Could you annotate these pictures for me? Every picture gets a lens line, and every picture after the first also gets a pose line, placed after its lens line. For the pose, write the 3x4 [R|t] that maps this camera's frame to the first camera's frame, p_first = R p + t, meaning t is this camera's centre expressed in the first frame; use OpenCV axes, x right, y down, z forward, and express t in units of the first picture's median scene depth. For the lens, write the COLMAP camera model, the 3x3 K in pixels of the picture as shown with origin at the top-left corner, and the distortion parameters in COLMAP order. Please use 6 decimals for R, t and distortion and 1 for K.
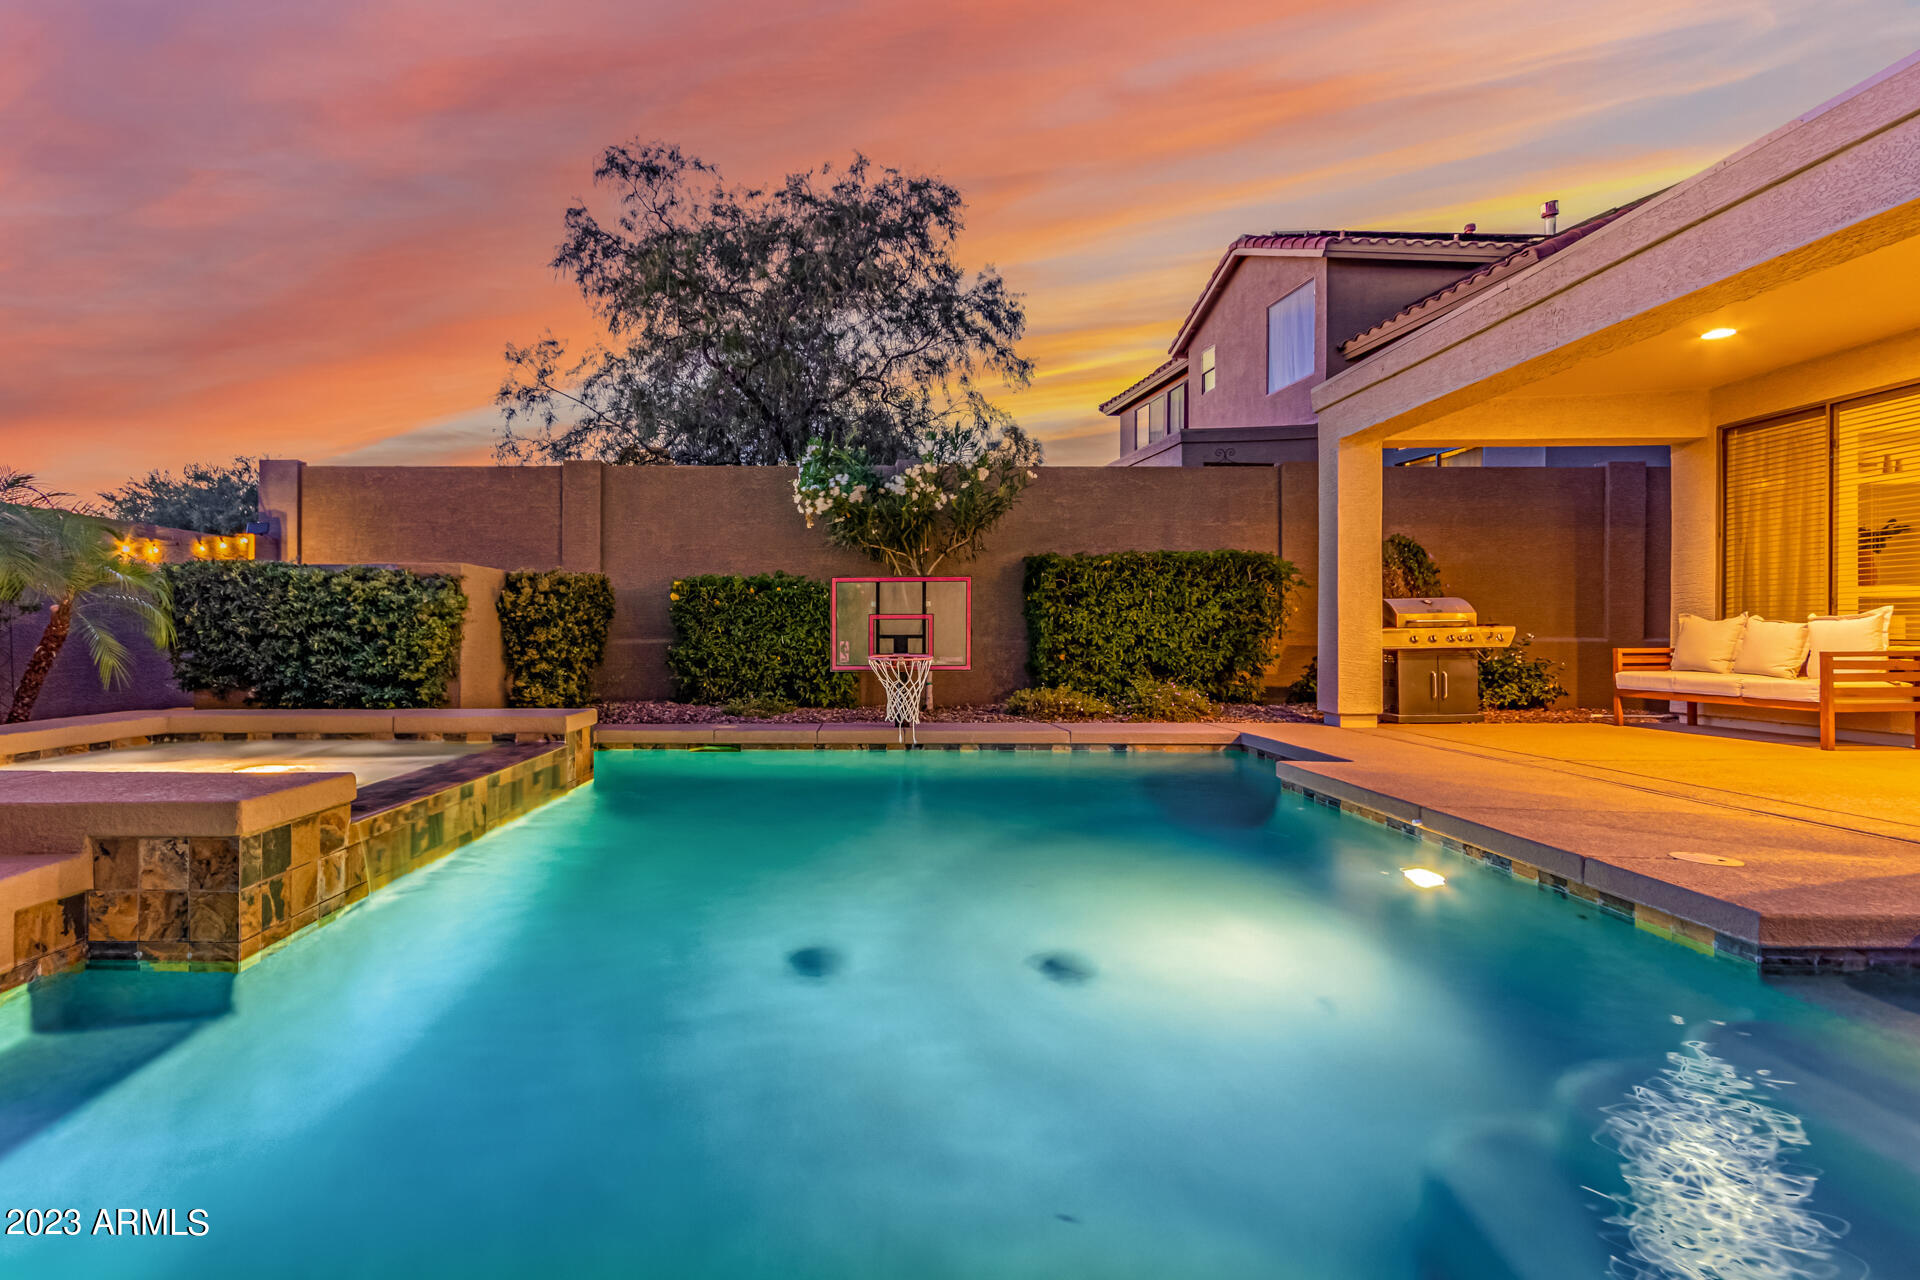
lens RADIAL K [[932.9, 0, 836.3], [0, 932.9, 632.5], [0, 0, 1]] dist [0.003951, 0.000877]
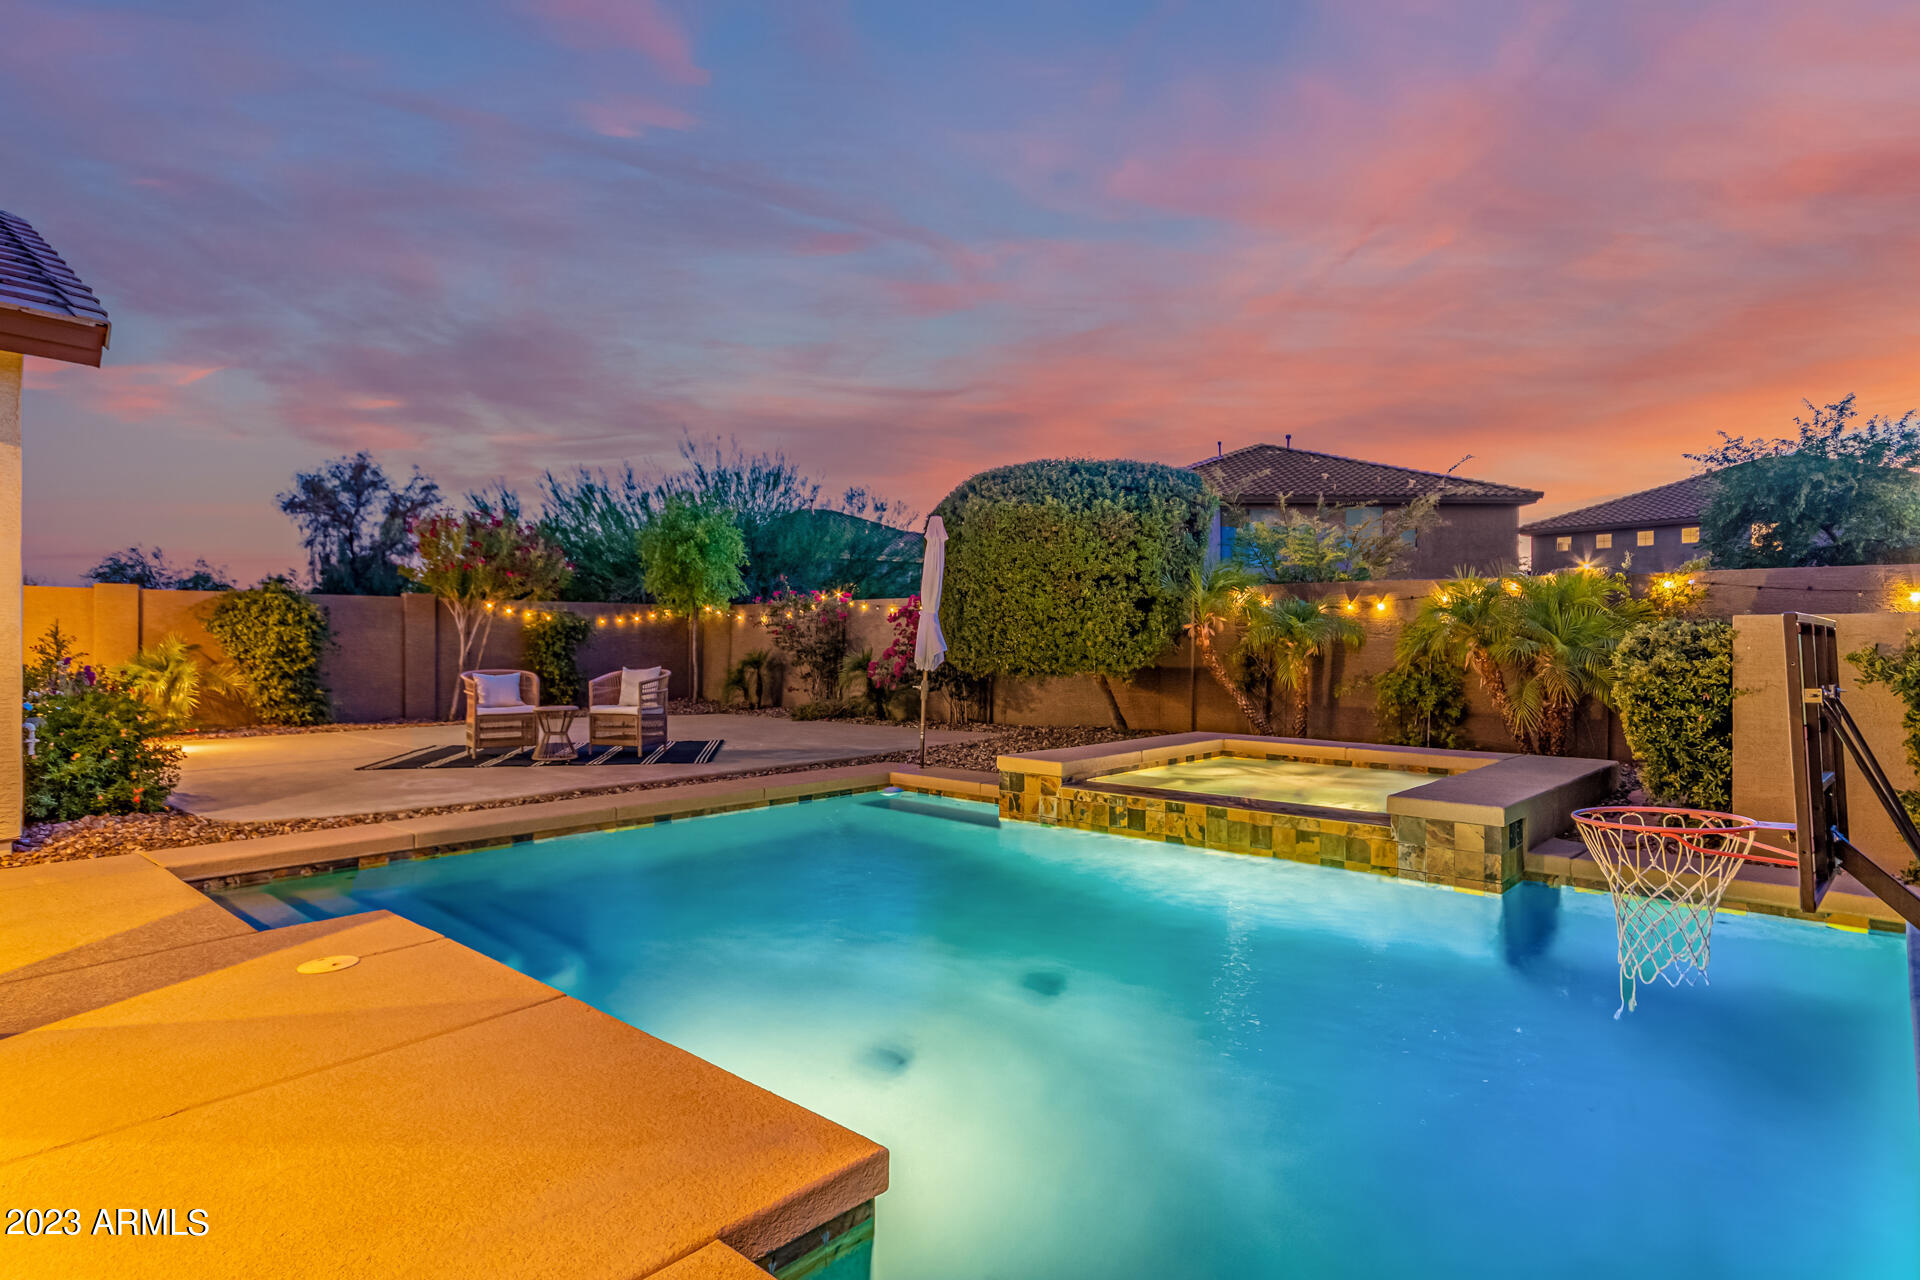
lens RADIAL K [[1018.3, 0, 960.0], [0, 1018.3, 640.0], [0, 0, 1]] dist [-0.003299, 0.000254]
pose [[-0.637112, -0.000593, -0.770771, 0.592772], [-0.000094, 1.000000, -0.000692, -0.051569], [0.770771, -0.000368, -0.637112, 0.995197]]
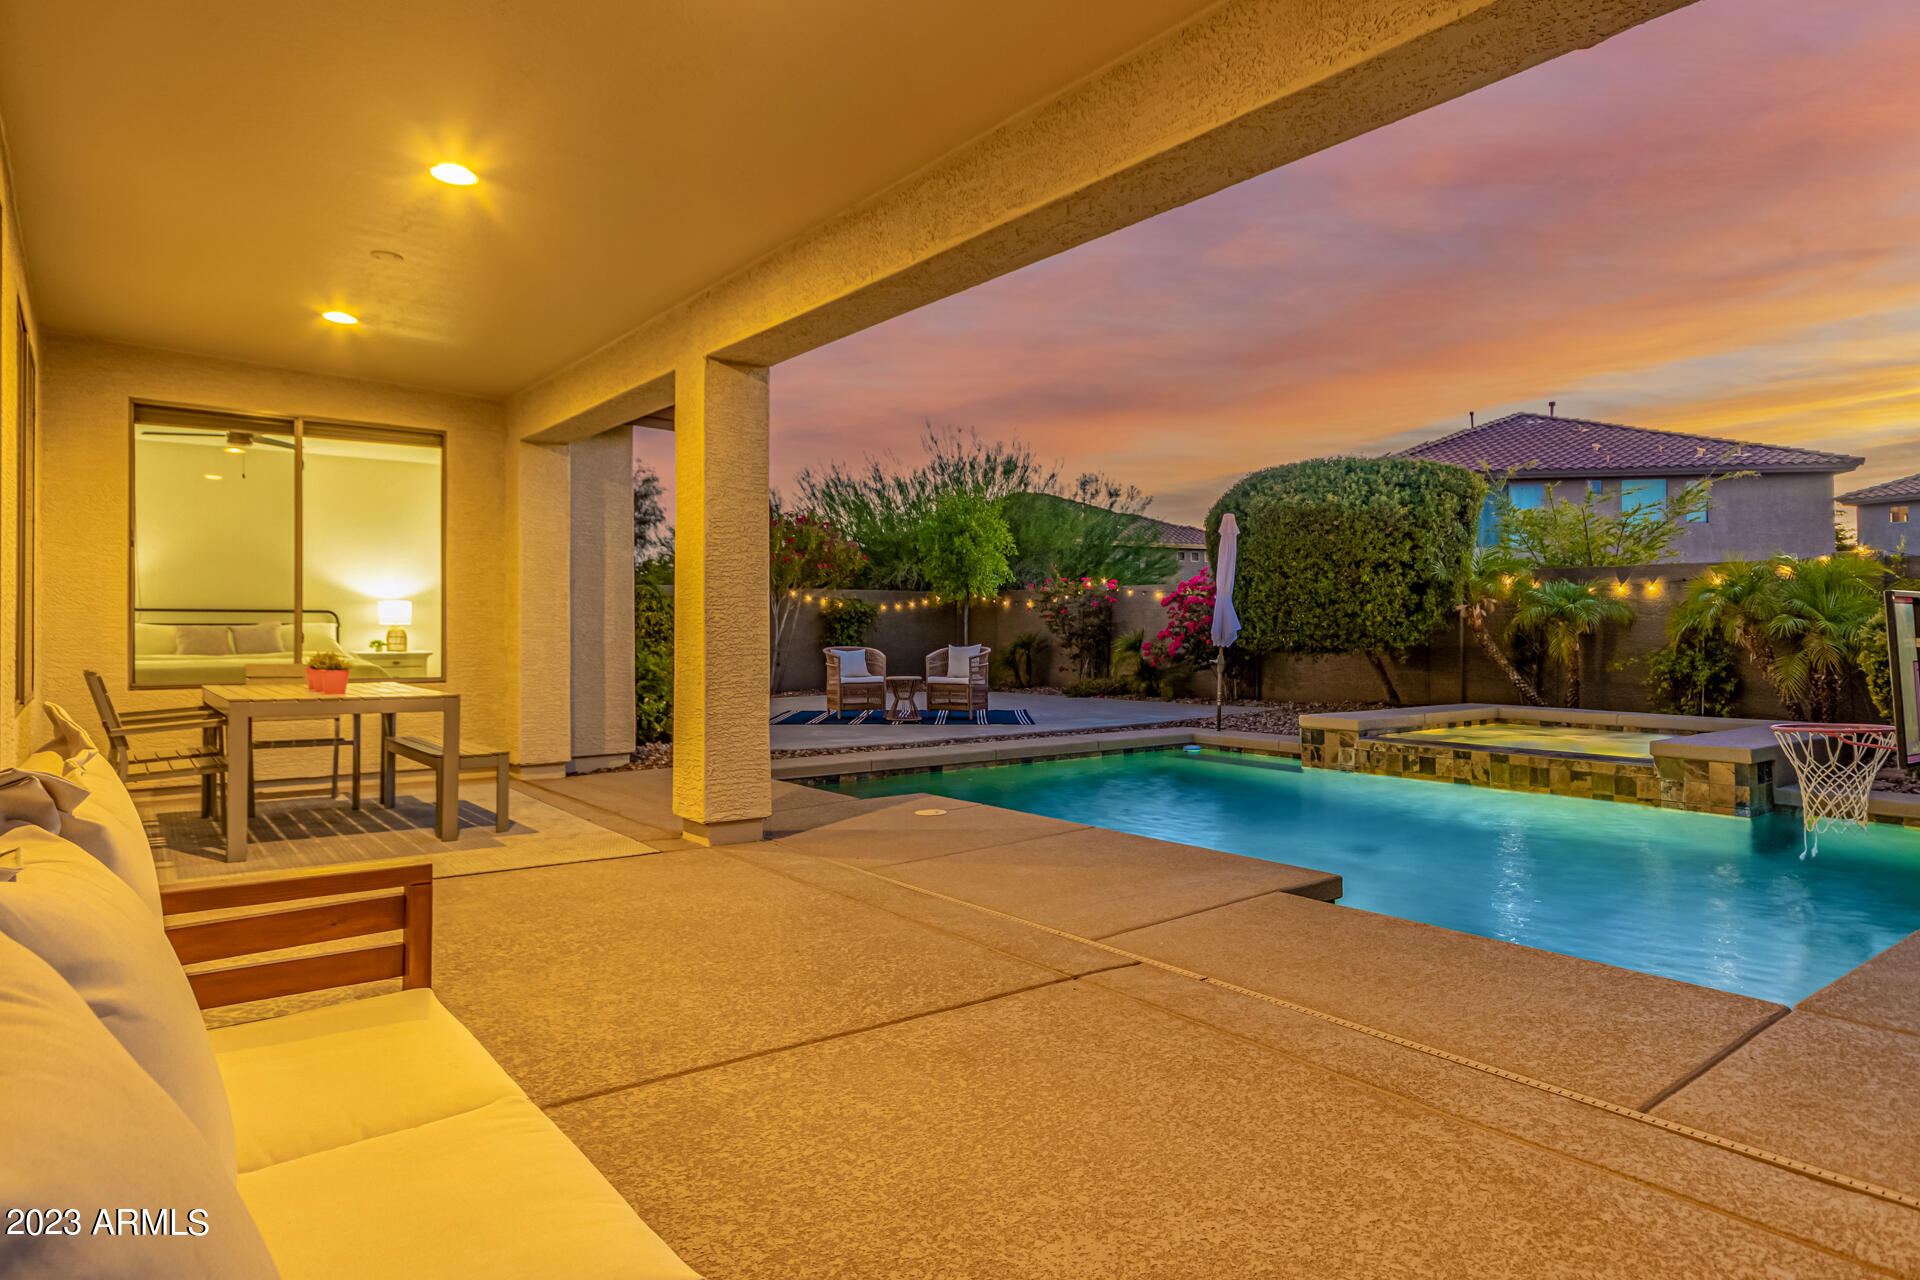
lens RADIAL K [[1112.4, 0, 957.8], [0, 1112.4, 594.5], [0, 0, 1]] dist [0.004474, 0.000573]
pose [[-0.764524, -0.019728, -0.644294, 0.970159], [0.001028, 0.999493, -0.031824, -0.038935], [0.644595, -0.024992, -0.764116, 1.139185]]
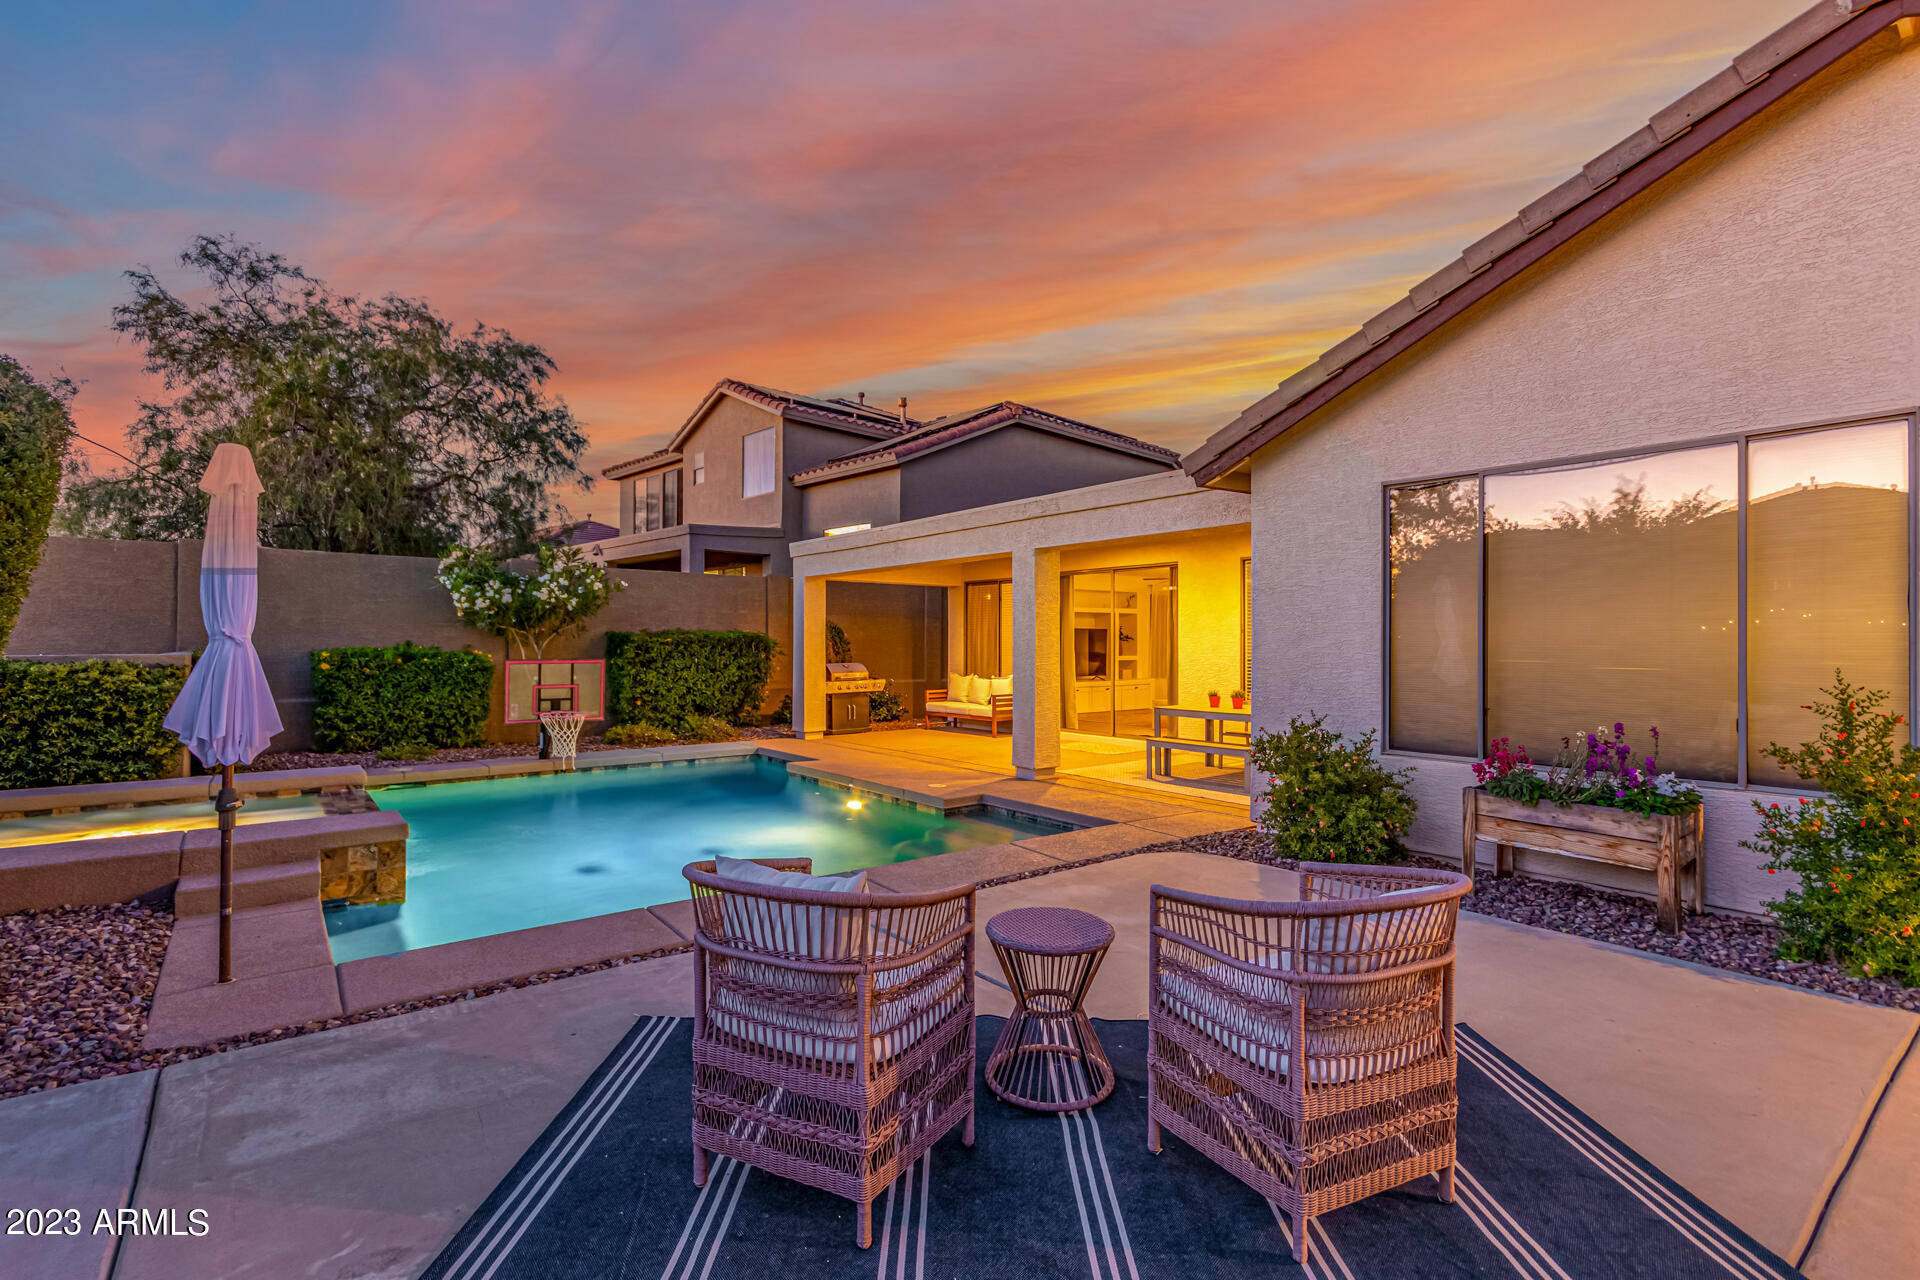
lens RADIAL K [[886.0, 0, 938.2], [0, 886.0, 644.0], [0, 0, 1]] dist [0.004129, 0.001178]
pose [[0.773350, 0.002842, 0.633973, -0.360886], [-0.003385, 0.999994, -0.000353, -0.086961], [-0.633970, -0.001873, 0.773355, -0.499719]]
